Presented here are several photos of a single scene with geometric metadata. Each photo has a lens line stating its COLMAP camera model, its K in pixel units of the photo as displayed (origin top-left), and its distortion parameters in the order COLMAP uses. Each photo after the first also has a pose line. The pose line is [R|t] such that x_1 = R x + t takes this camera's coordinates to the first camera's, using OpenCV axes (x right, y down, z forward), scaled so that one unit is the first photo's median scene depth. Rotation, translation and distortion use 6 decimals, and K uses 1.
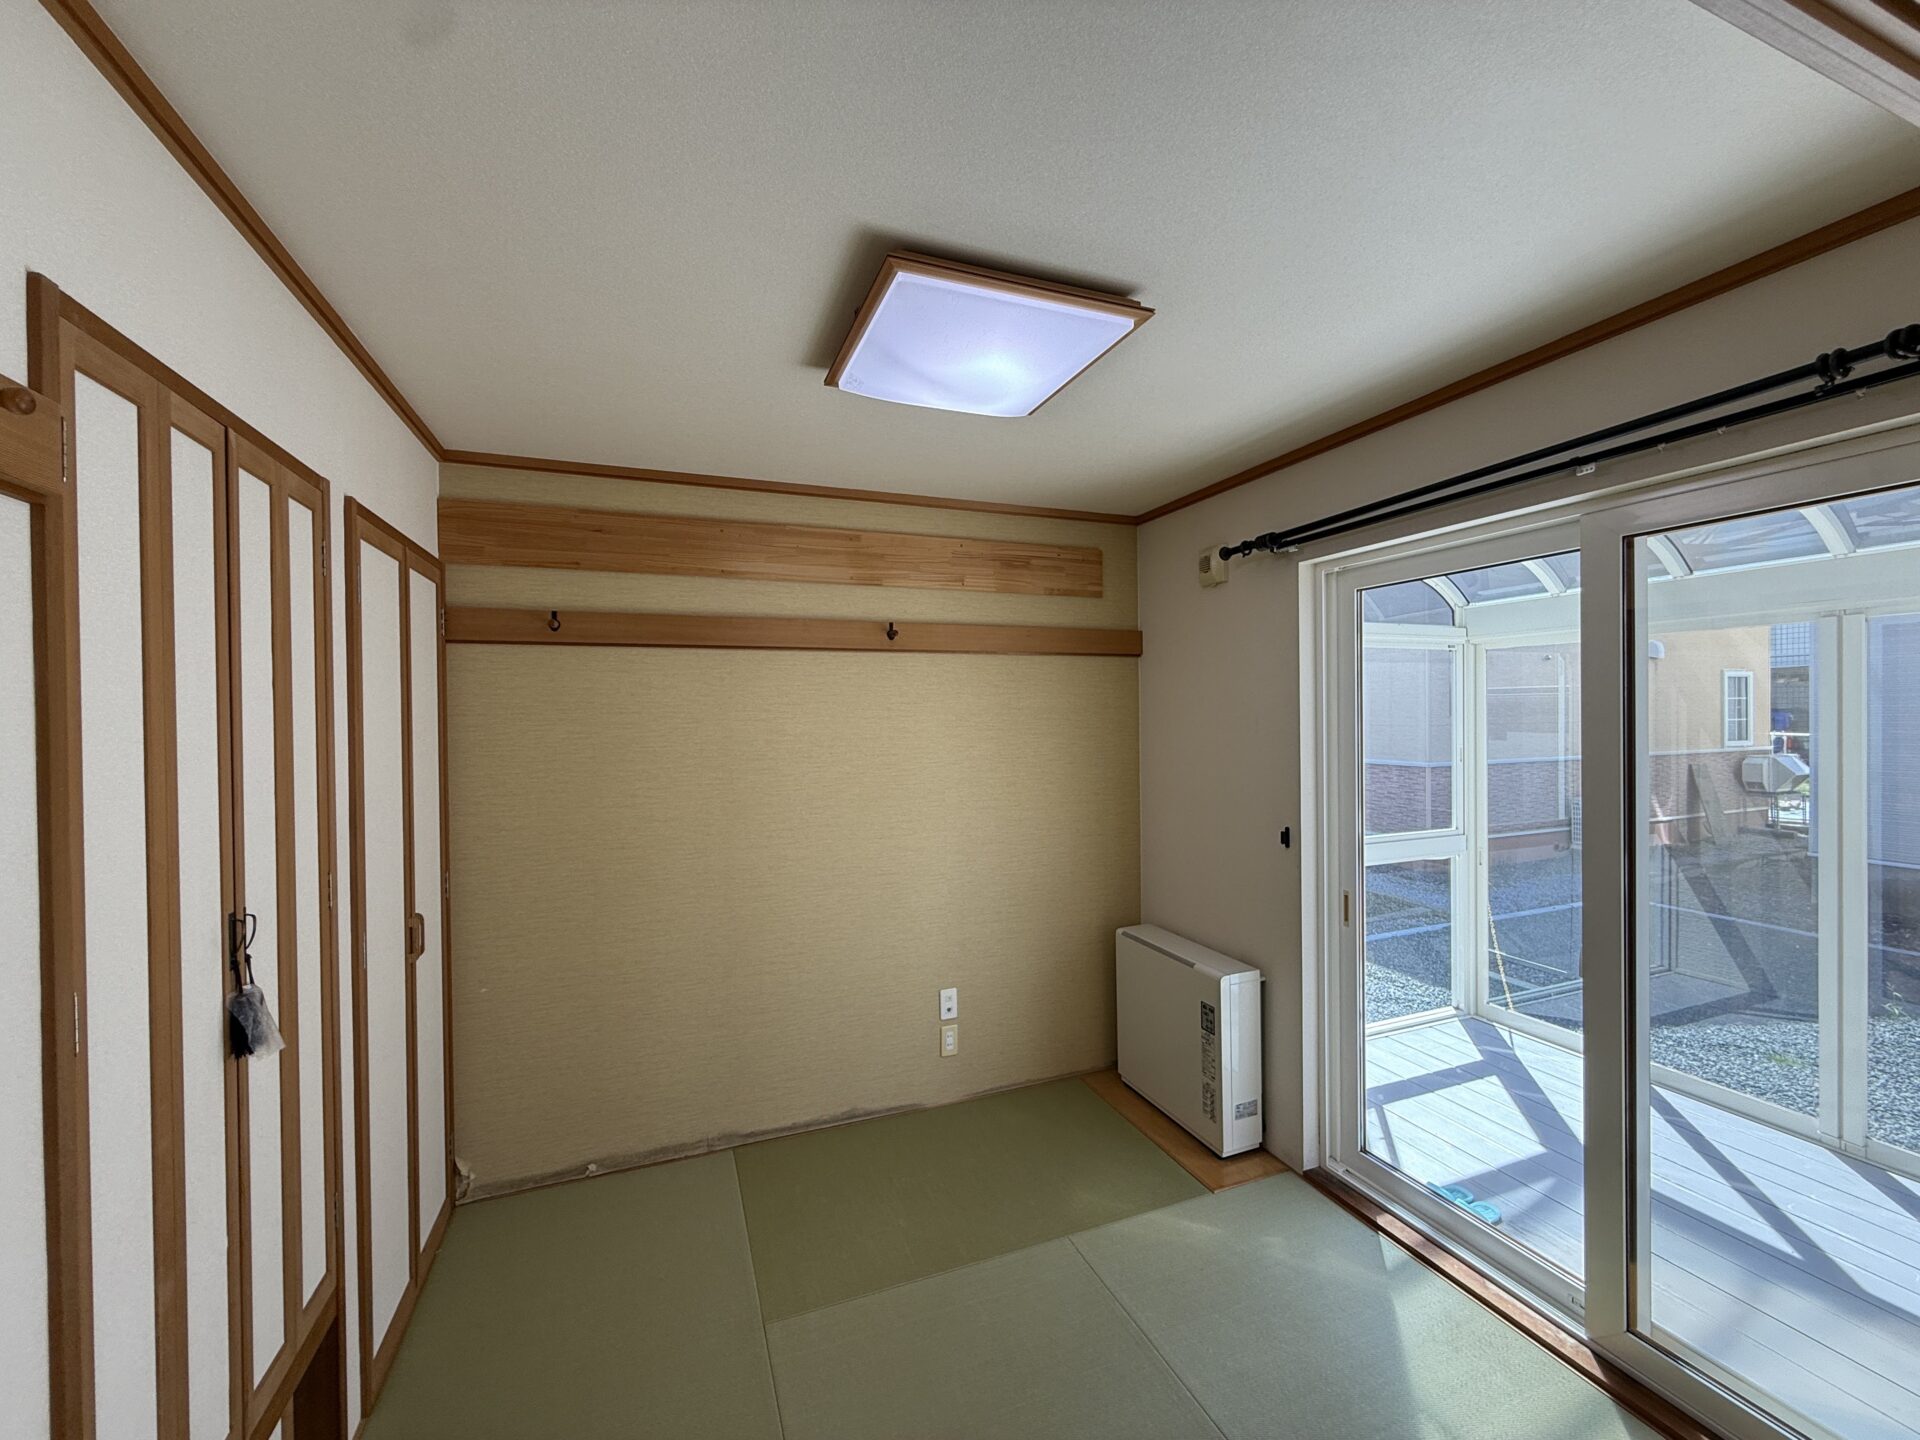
lens RADIAL K [[765.7, 0, 960.0], [0, 765.7, 720.0], [0, 0, 1]] dist [0.000237, 0.000024]
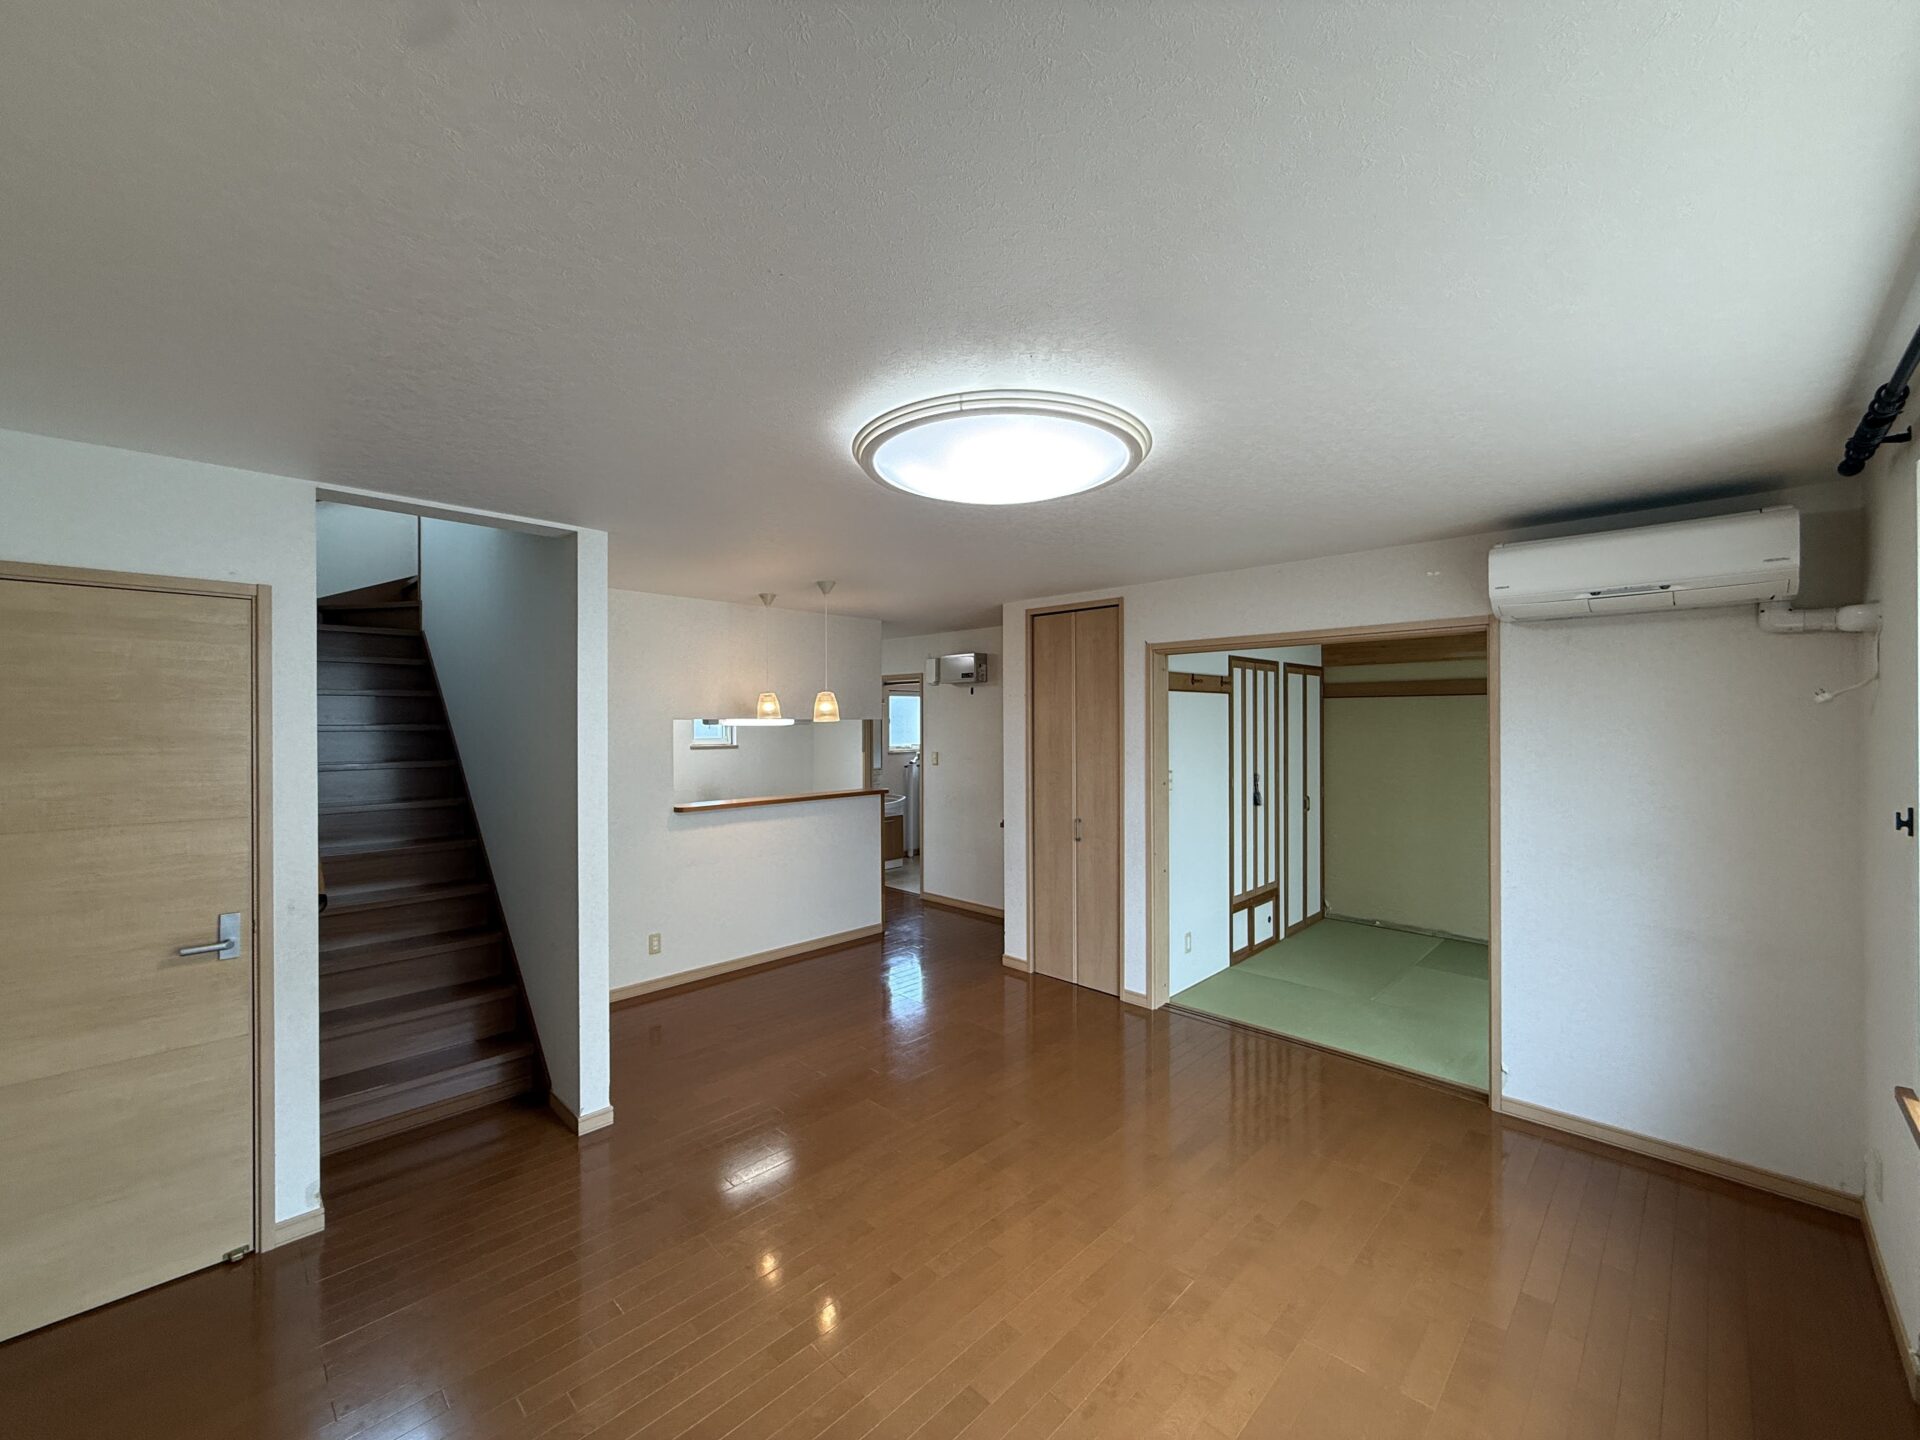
lens RADIAL K [[754.3, 0, 960.0], [0, 754.3, 720.0], [0, 0, 1]] dist [-0.001284, -0.000016]
pose [[0.404139, 0.003287, -0.914692, 1.137911], [-0.010799, 0.999941, -0.001178, -0.012642], [0.914634, 0.010354, 0.404151, -1.127790]]
